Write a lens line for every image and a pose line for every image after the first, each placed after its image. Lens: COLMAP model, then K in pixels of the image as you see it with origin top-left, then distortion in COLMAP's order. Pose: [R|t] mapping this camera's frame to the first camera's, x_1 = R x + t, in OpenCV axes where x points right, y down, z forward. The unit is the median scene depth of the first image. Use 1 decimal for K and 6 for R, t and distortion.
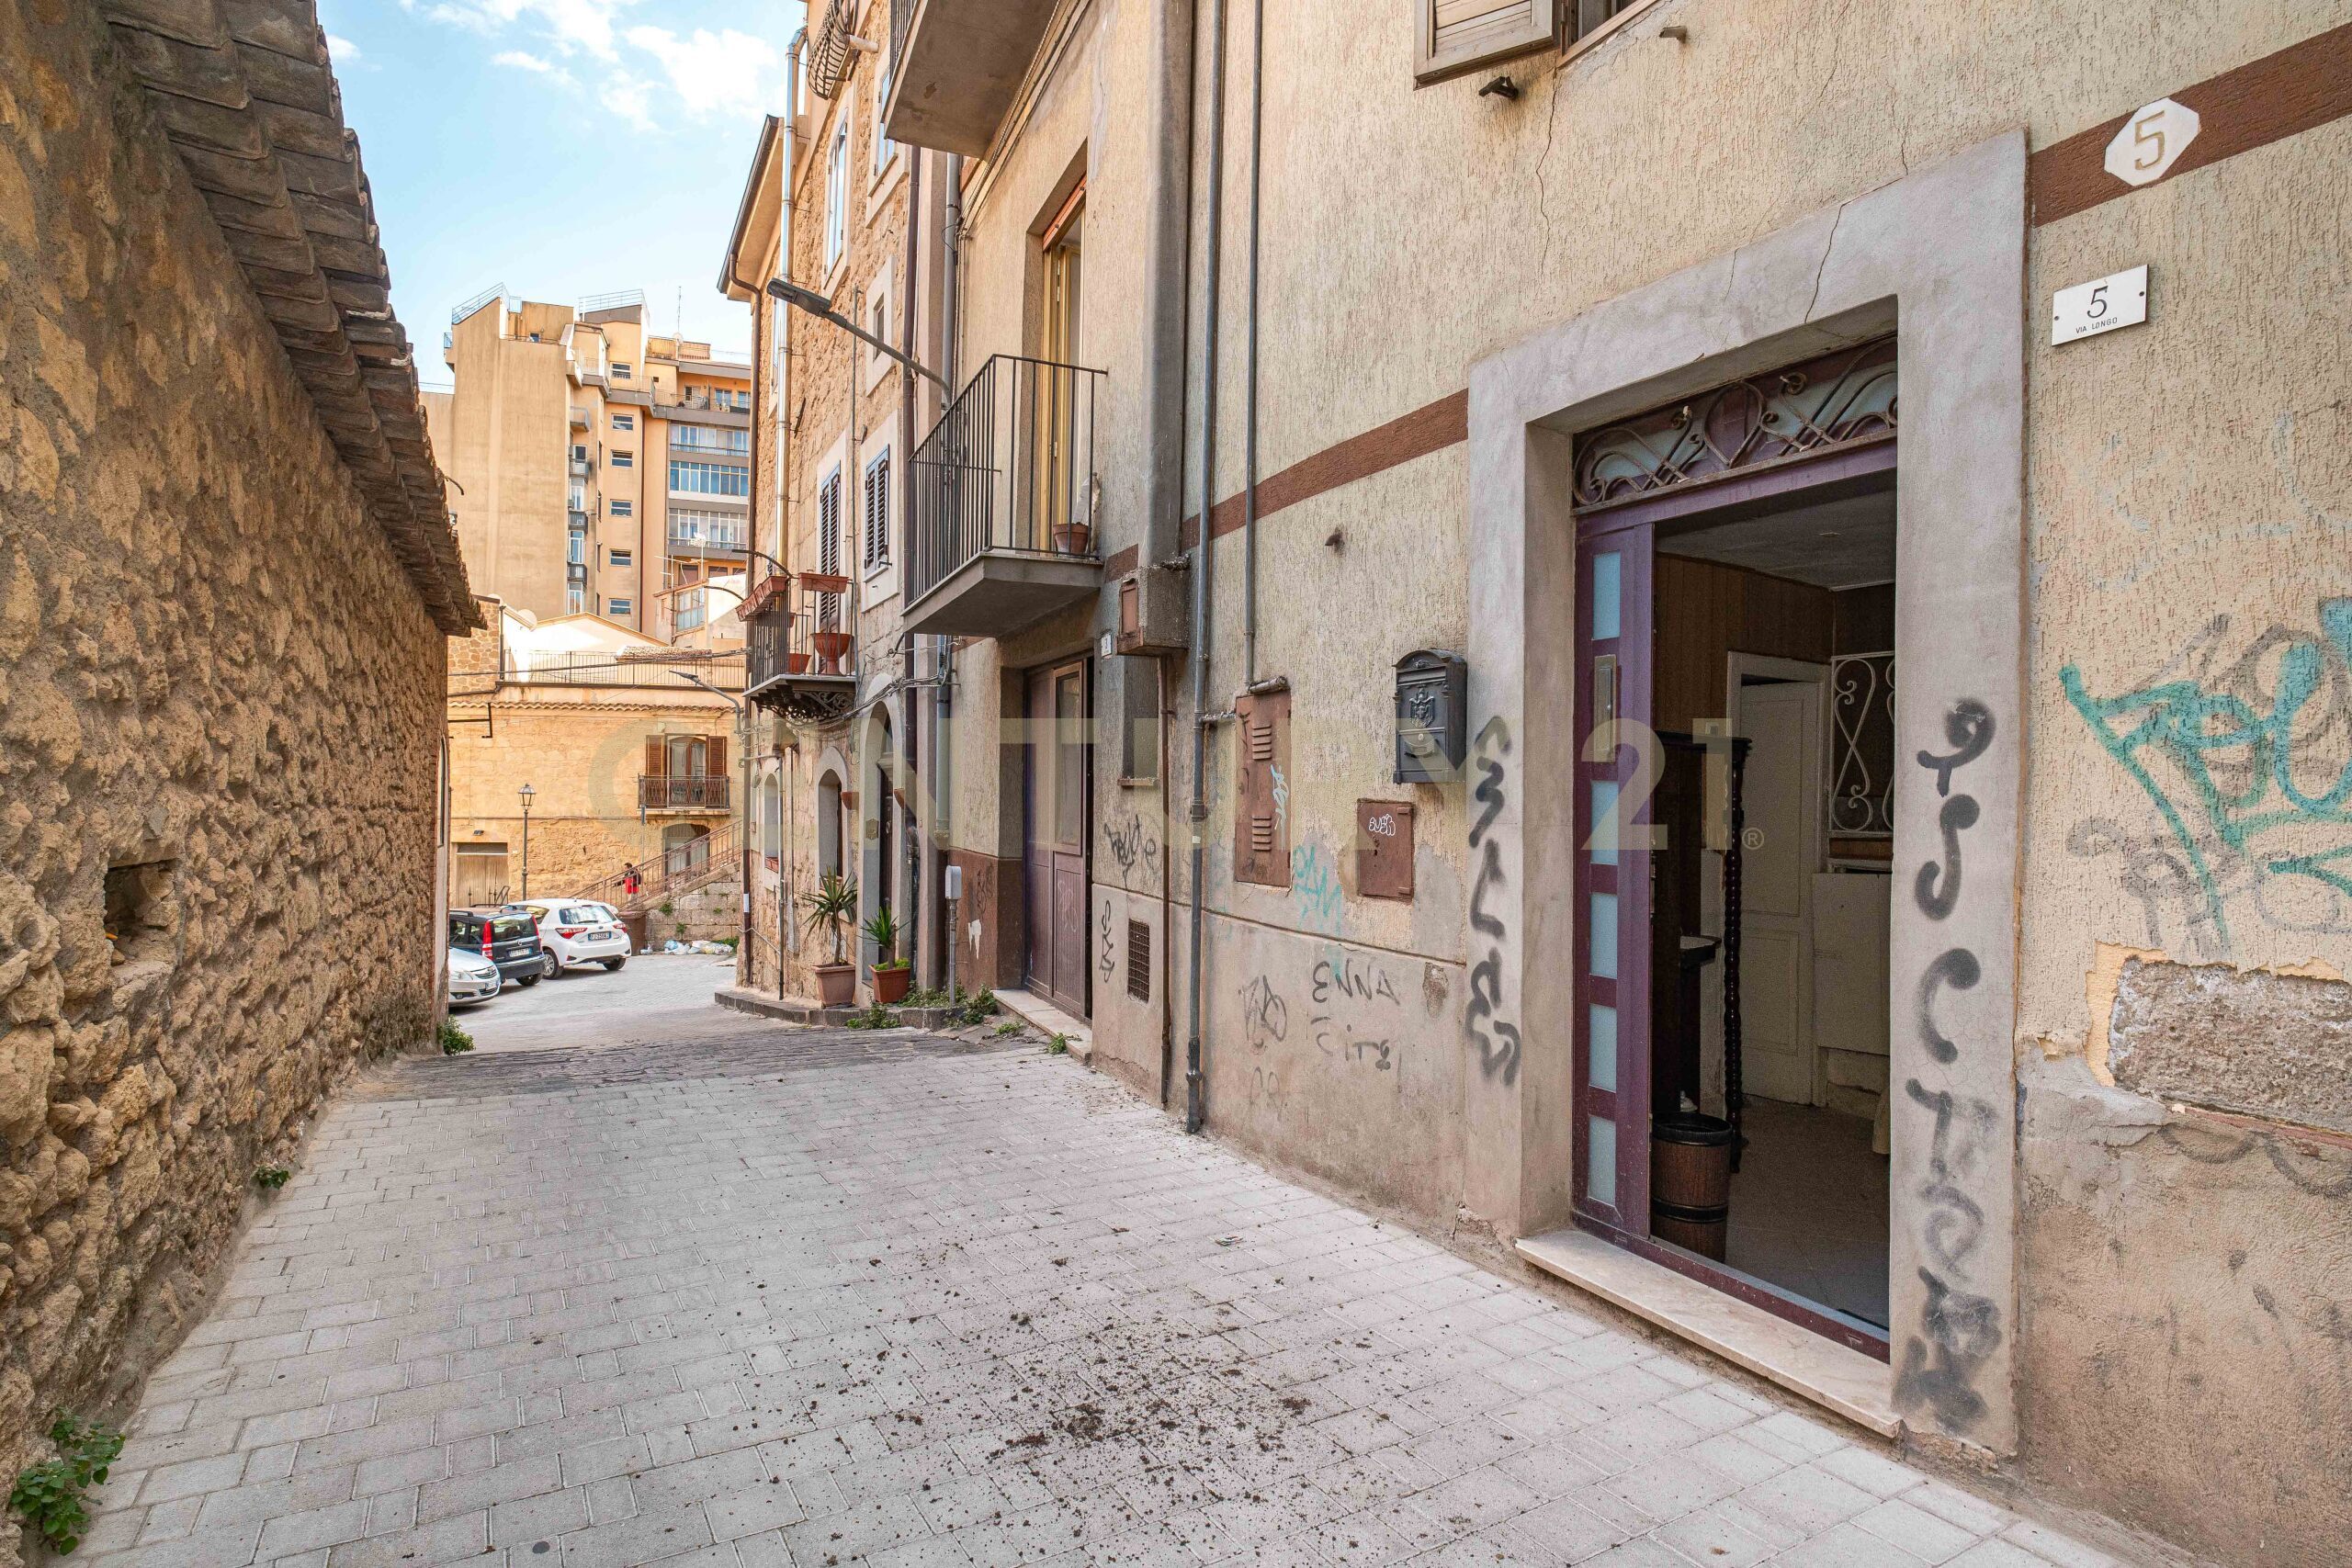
lens RADIAL K [[1174.7, 0, 1176.0], [0, 1174.7, 784.0], [0, 0, 1]] dist [-0.002850, -0.001810]
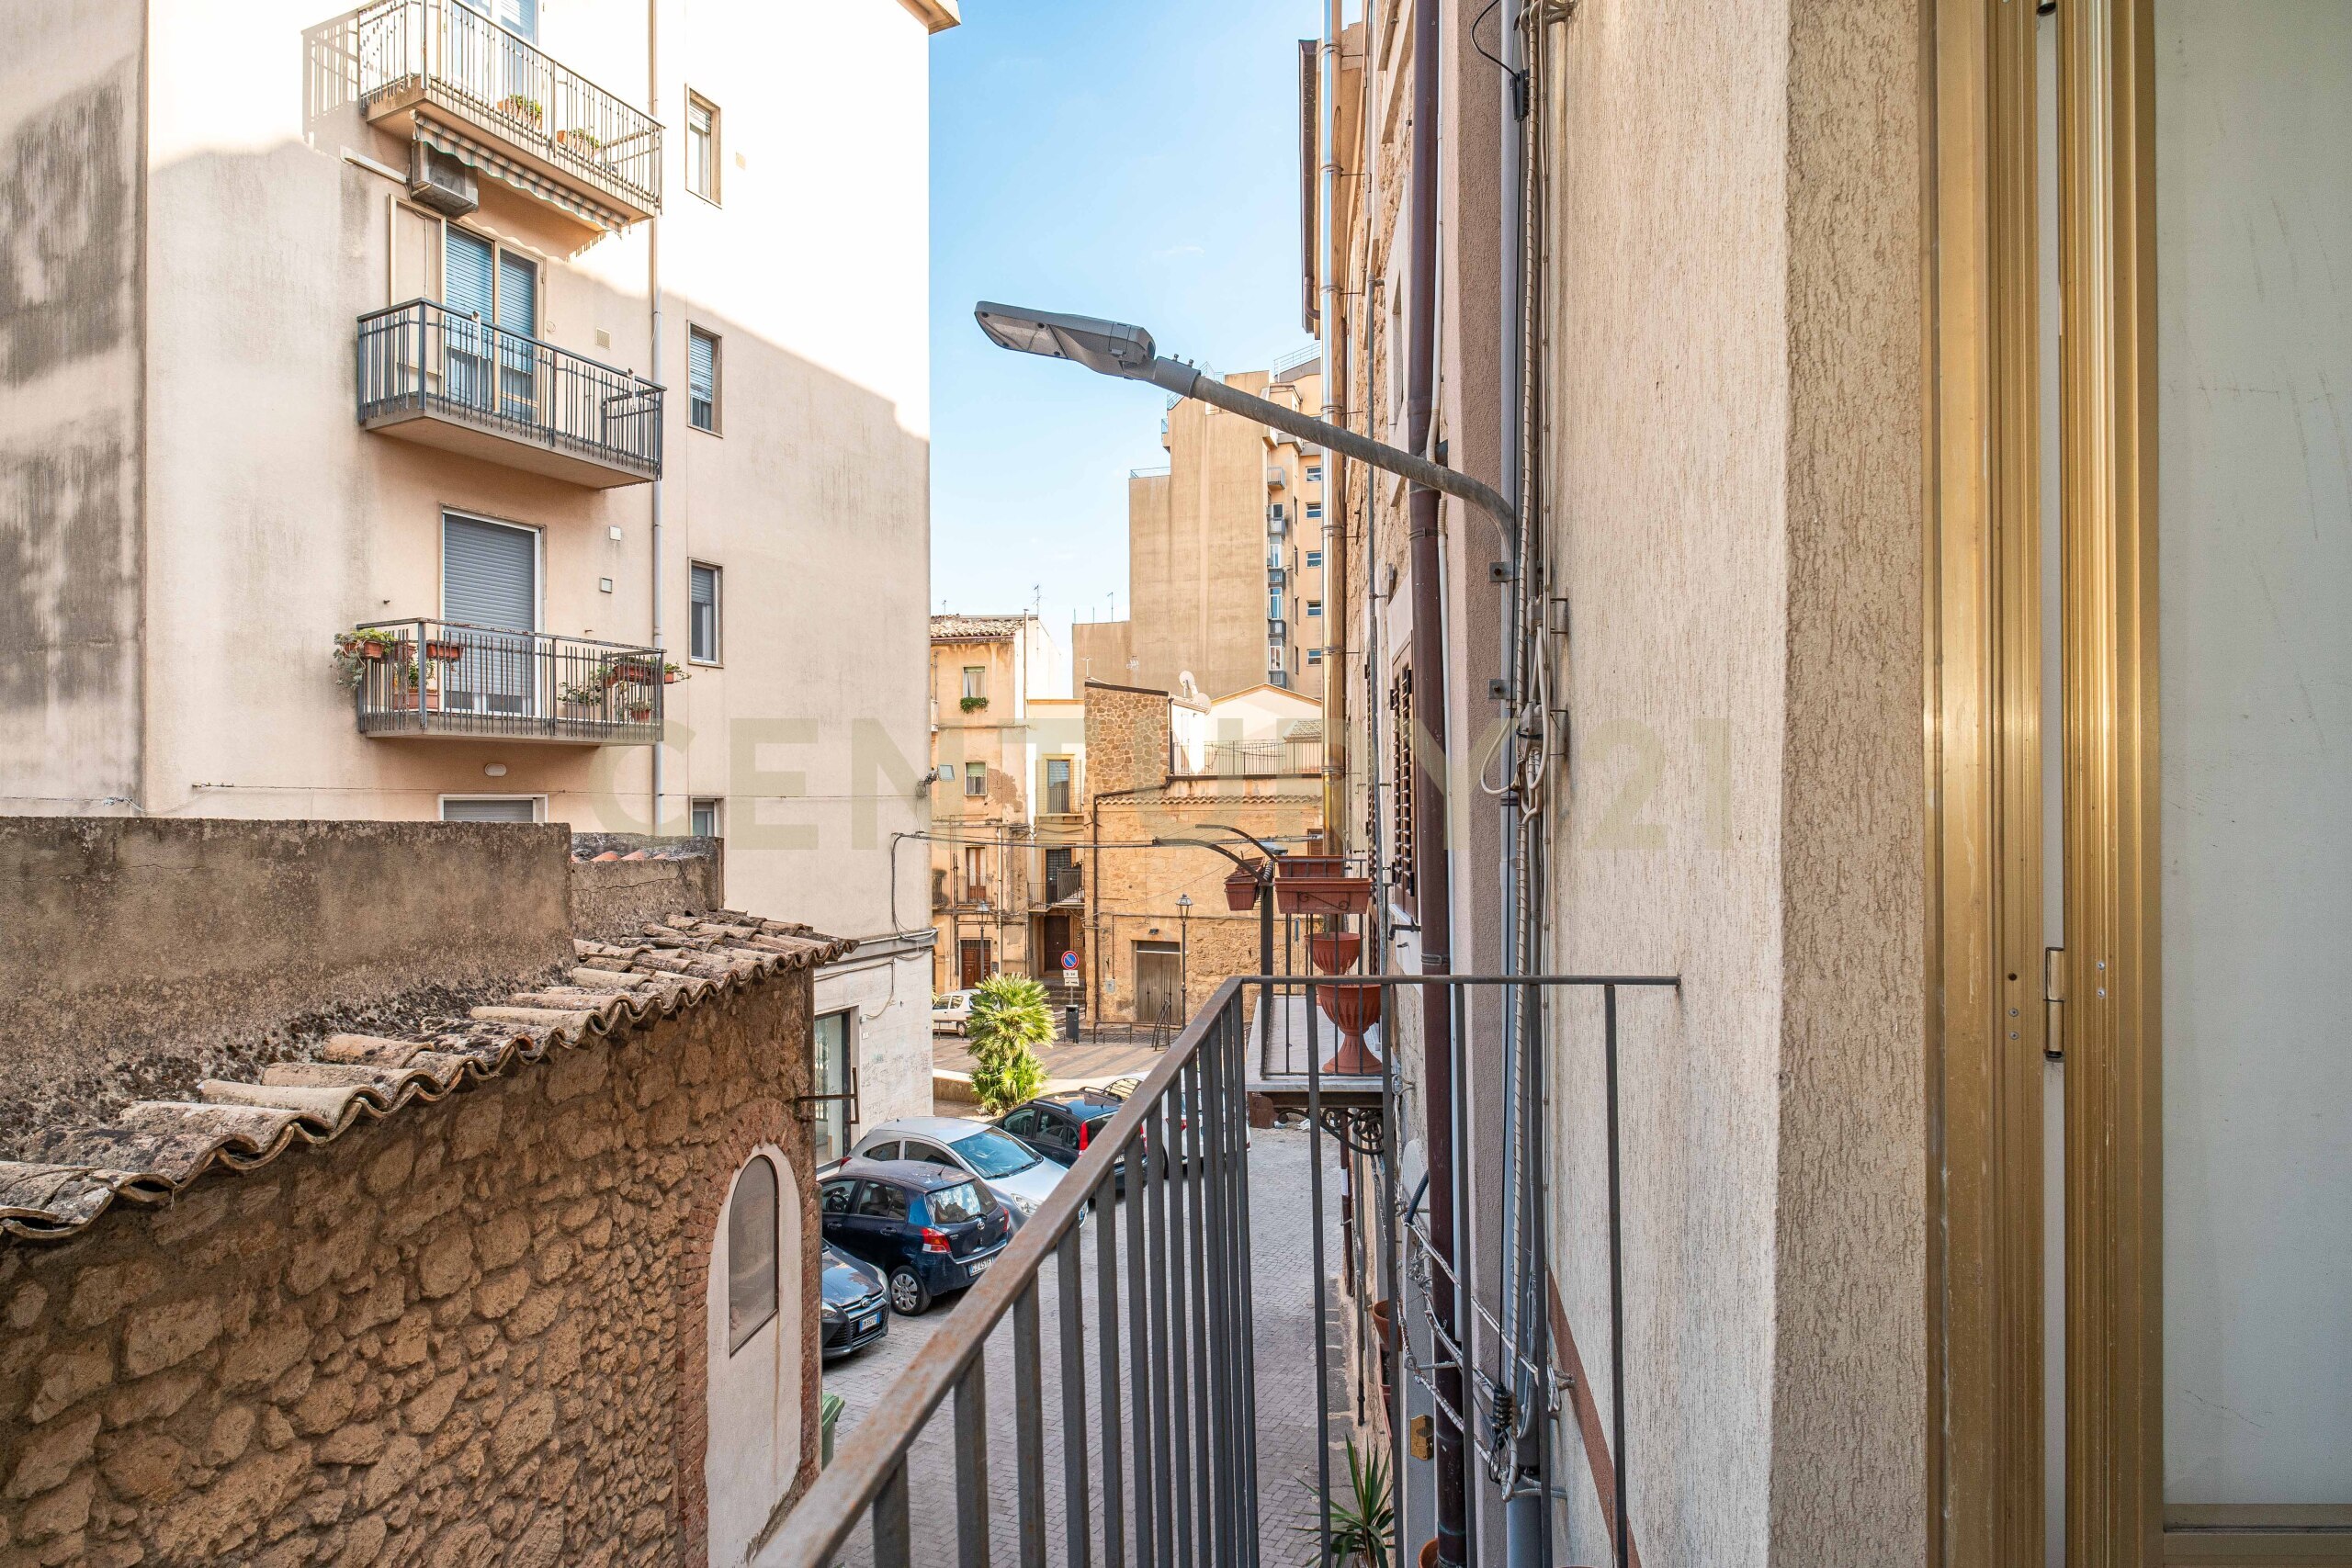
lens RADIAL K [[1174.7, 0, 1176.0], [0, 1174.7, 784.0], [0, 0, 1]] dist [-0.002850, -0.001810]
pose [[0.829332, -0.016424, -0.558514, -0.026493], [0.015705, 0.999858, -0.006082, -0.074858], [0.558535, -0.003728, 0.829472, 0.192022]]
